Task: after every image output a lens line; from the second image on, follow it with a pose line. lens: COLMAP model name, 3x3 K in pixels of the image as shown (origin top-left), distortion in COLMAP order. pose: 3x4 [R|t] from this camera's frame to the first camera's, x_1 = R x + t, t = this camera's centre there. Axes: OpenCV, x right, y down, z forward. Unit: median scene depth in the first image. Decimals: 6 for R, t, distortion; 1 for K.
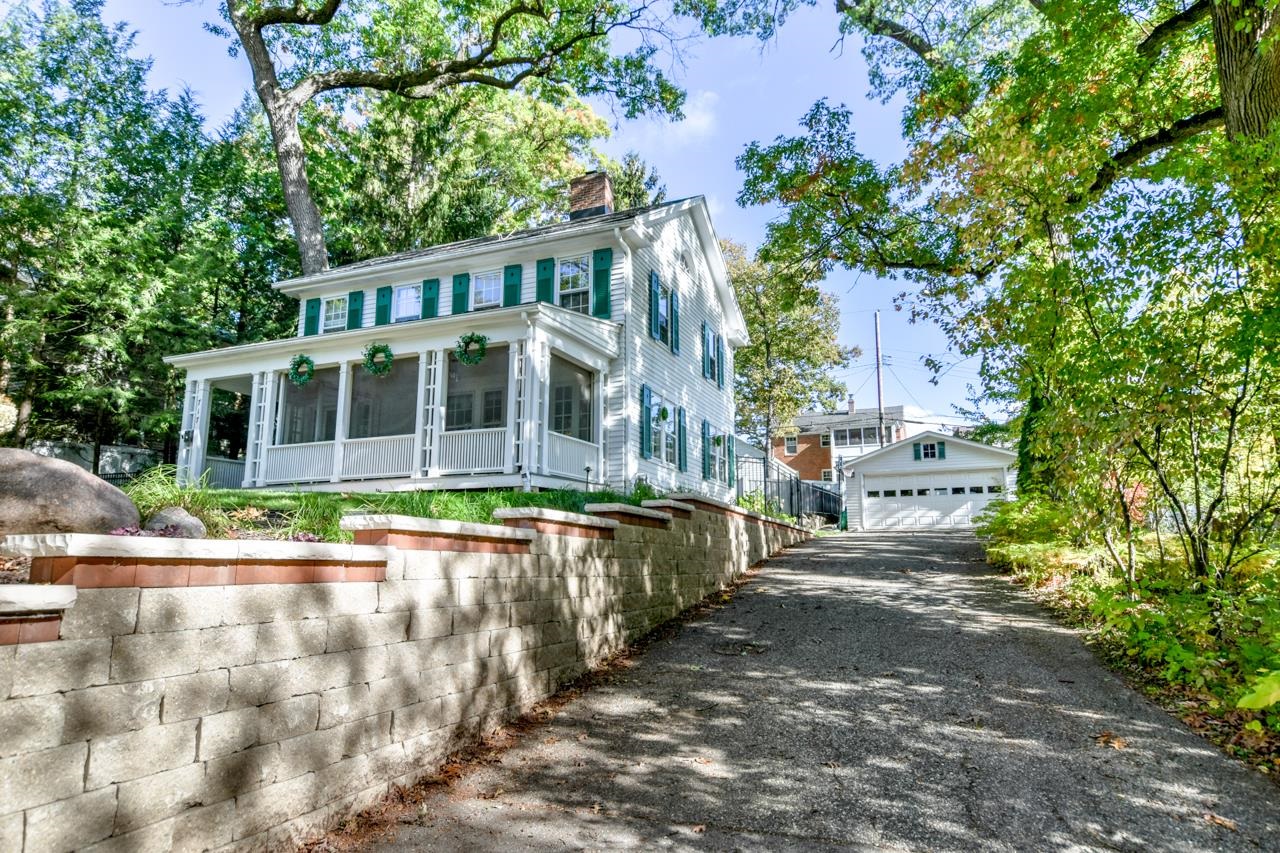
lens RADIAL K [[740.0, 0, 640.0], [0, 740.0, 426.5], [0, 0, 1]] dist [0.002729, 0.001446]
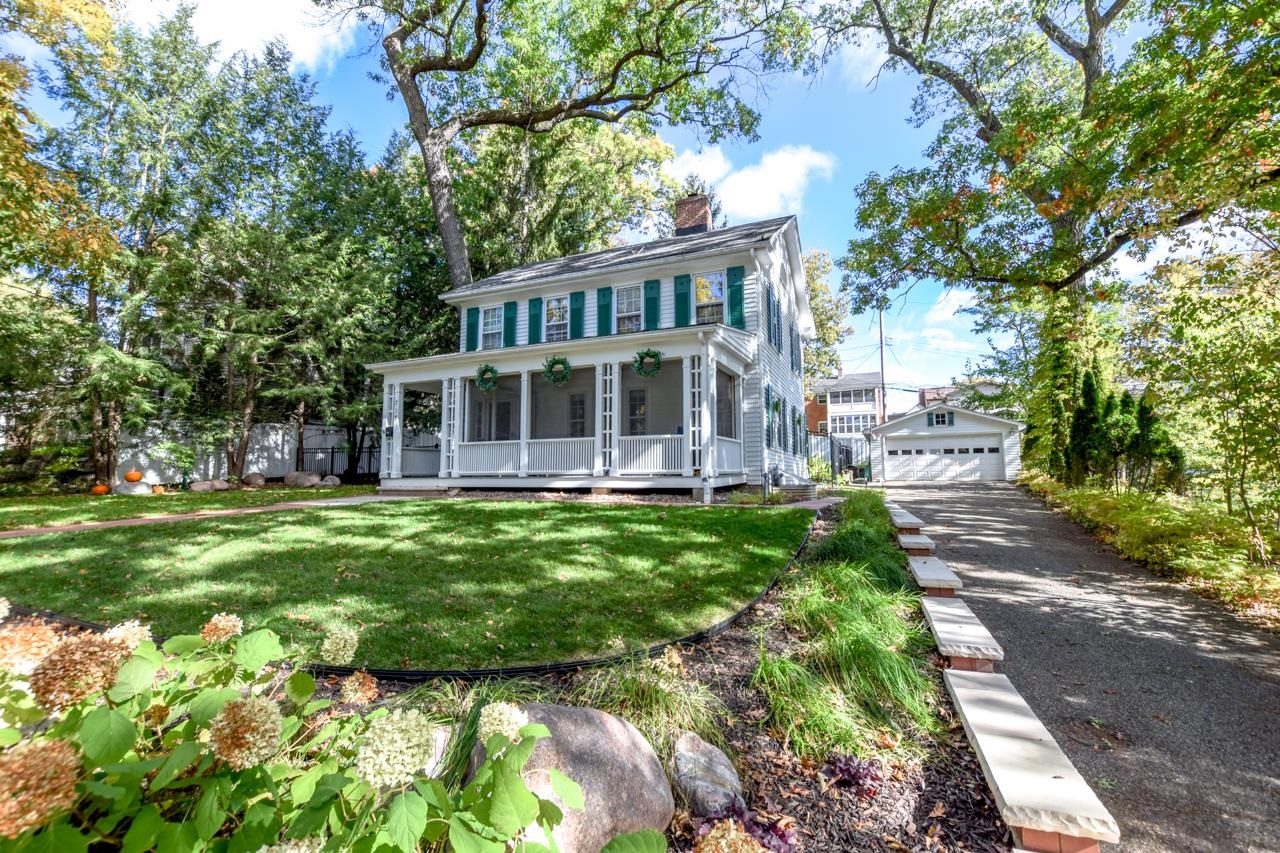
lens RADIAL K [[559.2, 0, 640.0], [0, 559.2, 426.5], [0, 0, 1]] dist [-0.024308, -0.000250]
pose [[0.999506, -0.001662, -0.031400, -0.127837], [0.004123, 0.996907, 0.078484, -0.045432], [0.031173, -0.078575, 0.996421, 0.087975]]
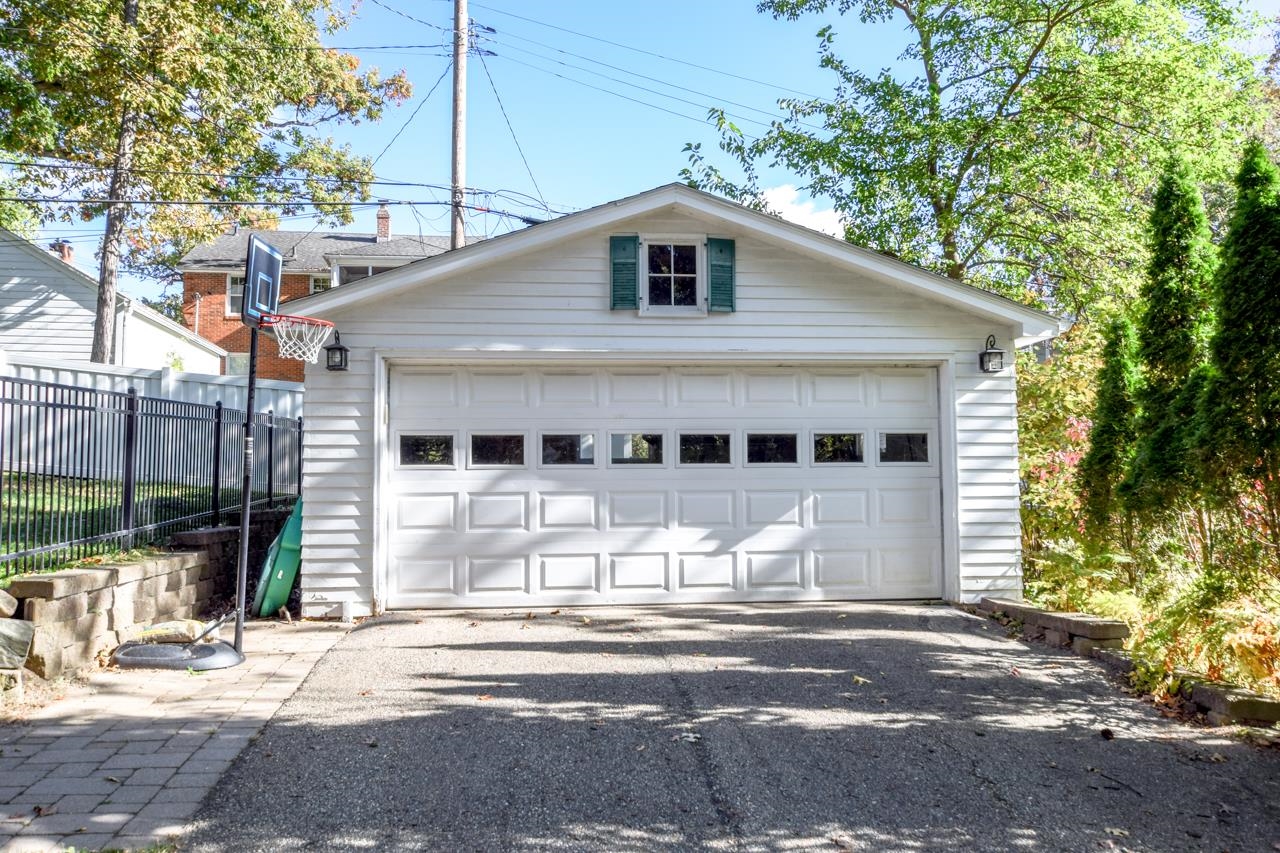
lens RADIAL K [[1146.3, 0, 640.0], [0, 1146.3, 426.5], [0, 0, 1]] dist [0.002335, 0.000682]
pose [[0.877756, 0.026457, 0.478376, 0.325627], [-0.080505, 0.992422, 0.092829, 0.073819], [-0.472295, -0.119993, 0.873235, 1.056699]]
